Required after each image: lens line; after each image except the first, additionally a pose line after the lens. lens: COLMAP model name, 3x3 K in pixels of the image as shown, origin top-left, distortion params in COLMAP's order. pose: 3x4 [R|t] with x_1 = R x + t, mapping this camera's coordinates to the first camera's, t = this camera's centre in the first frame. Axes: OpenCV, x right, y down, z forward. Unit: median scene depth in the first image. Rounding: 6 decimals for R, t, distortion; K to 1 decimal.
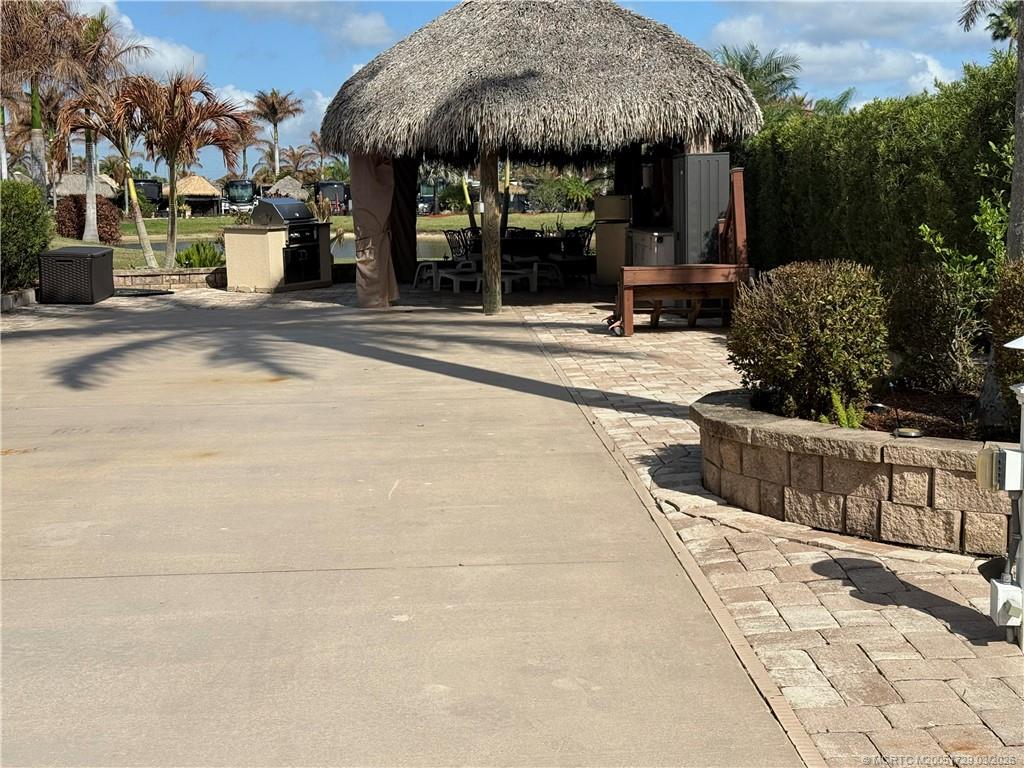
lens RADIAL K [[1465.1, 0, 518.7], [0, 1465.1, 389.3], [0, 0, 1]] dist [0.137371, 0.000000]
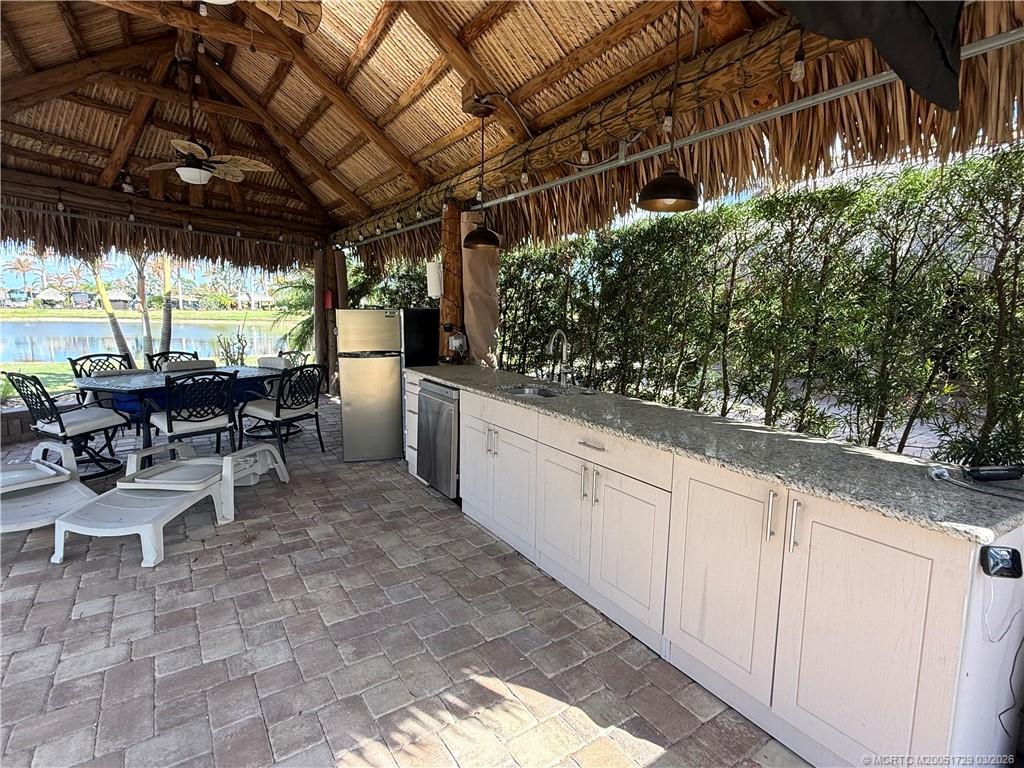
lens RADIAL K [[532.2, 0, 508.6], [0, 532.2, 386.2], [0, 0, 1]] dist [0.003727, -0.001221]
pose [[0.863494, -0.048633, 0.502009, 0.005145], [0.039551, 0.998804, 0.028730, -0.107875], [-0.502806, -0.004953, 0.864385, 0.808630]]
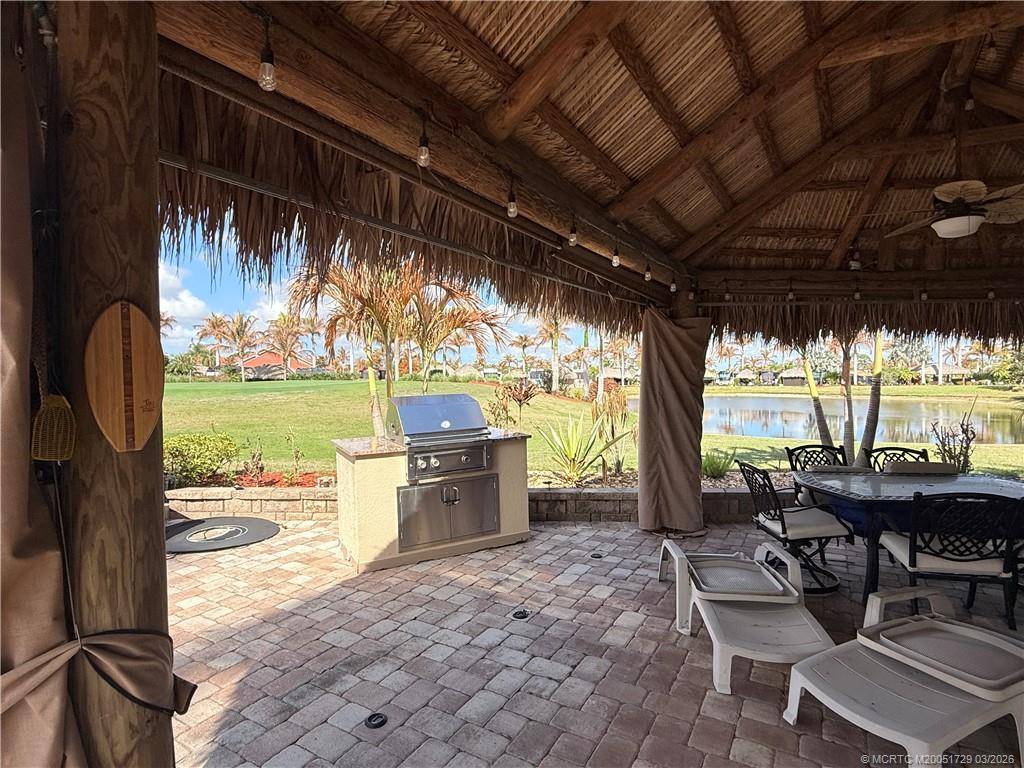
lens RADIAL K [[532.2, 0, 510.8], [0, 532.2, 384.2], [0, 0, 1]] dist [0.003727, -0.001221]
pose [[0.831641, 0.006562, -0.555275, -0.014955], [-0.071204, 0.992936, -0.094909, -0.117898], [0.550729, 0.118468, 0.826234, 0.852356]]
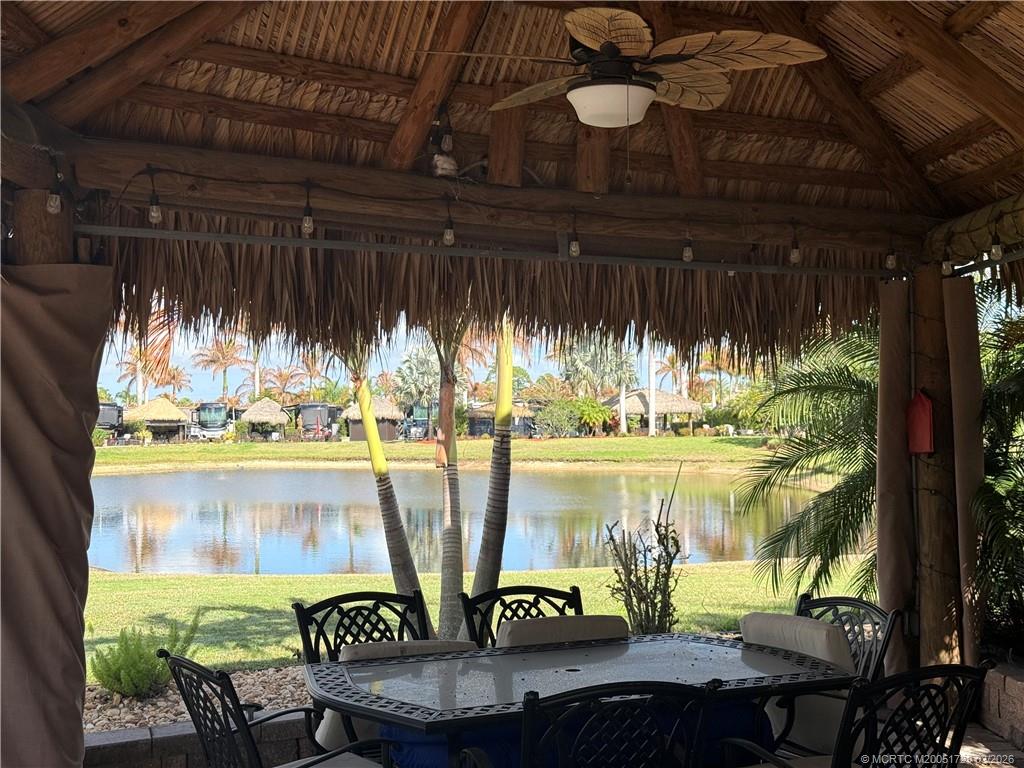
lens RADIAL K [[1465.1, 0, 506.3], [0, 1465.1, 379.1], [0, 0, 1]] dist [0.137371, 0.000000]
pose [[0.999932, -0.000606, -0.011669, -0.004768], [-0.001224, 0.987730, -0.156165, -0.119736], [0.011621, 0.156168, 0.987662, 0.855892]]
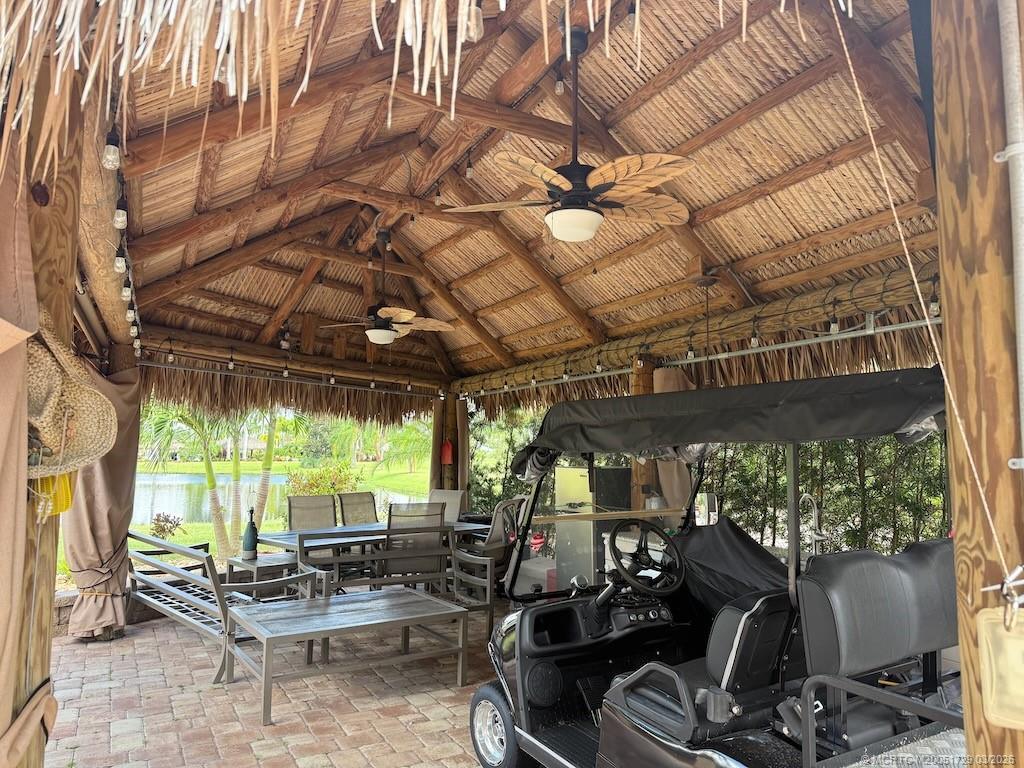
lens RADIAL K [[703.4, 0, 518.5], [0, 703.4, 388.3], [0, 0, 1]] dist [0.016547, -0.010626]
pose [[0.897379, 0.061417, 0.436966, -0.063611], [0.036024, 0.976764, -0.211269, -0.109348], [-0.439788, 0.205330, 0.874315, 0.792324]]
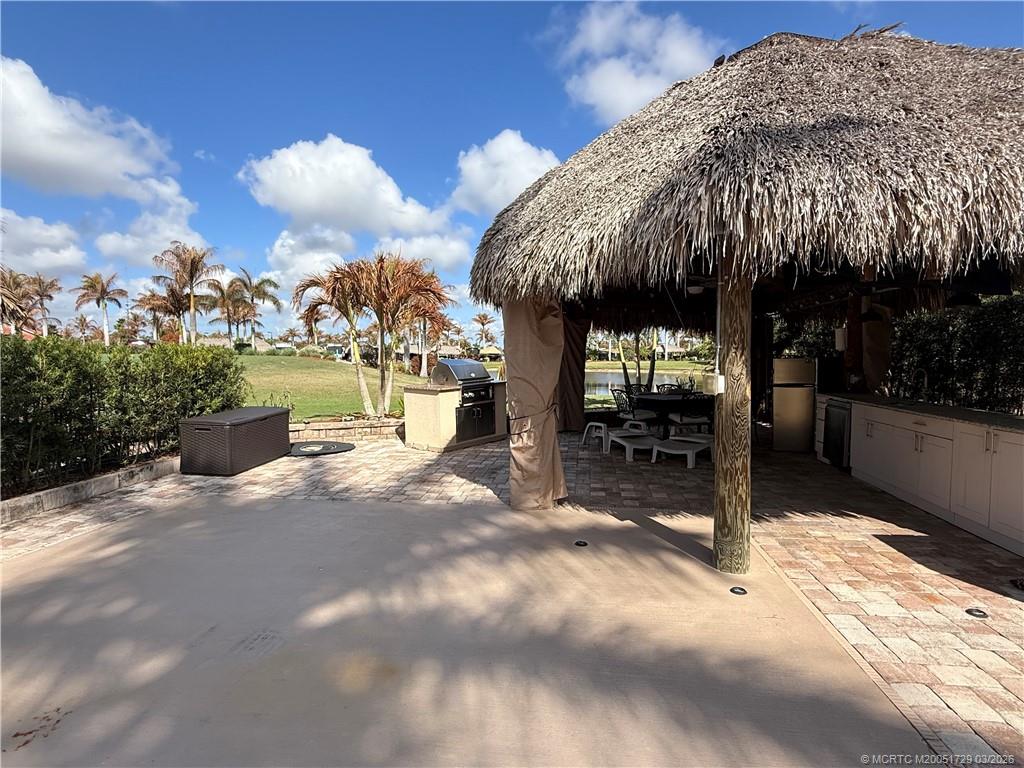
lens RADIAL K [[532.2, 0, 512.1], [0, 532.2, 389.8], [0, 0, 1]] dist [0.003727, -0.001221]
pose [[0.982225, 0.017843, -0.186857, -0.052317], [-0.029569, 0.997751, -0.060156, -0.086991], [0.185364, 0.064612, 0.980544, 0.640703]]
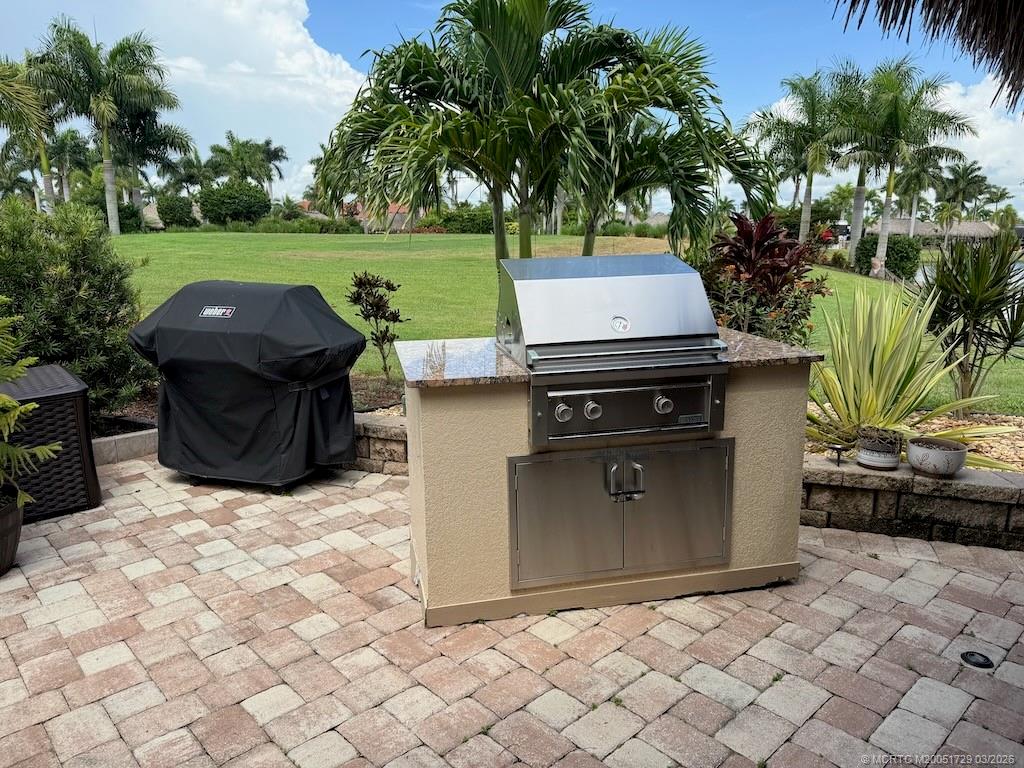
lens RADIAL K [[703.4, 0, 510.1], [0, 703.4, 376.2], [0, 0, 1]] dist [0.016547, -0.010626]
pose [[0.641937, 0.159992, -0.749880, -0.072521], [-0.105928, 0.987115, 0.119927, -0.123893], [0.759405, 0.002448, 0.650613, 0.919822]]
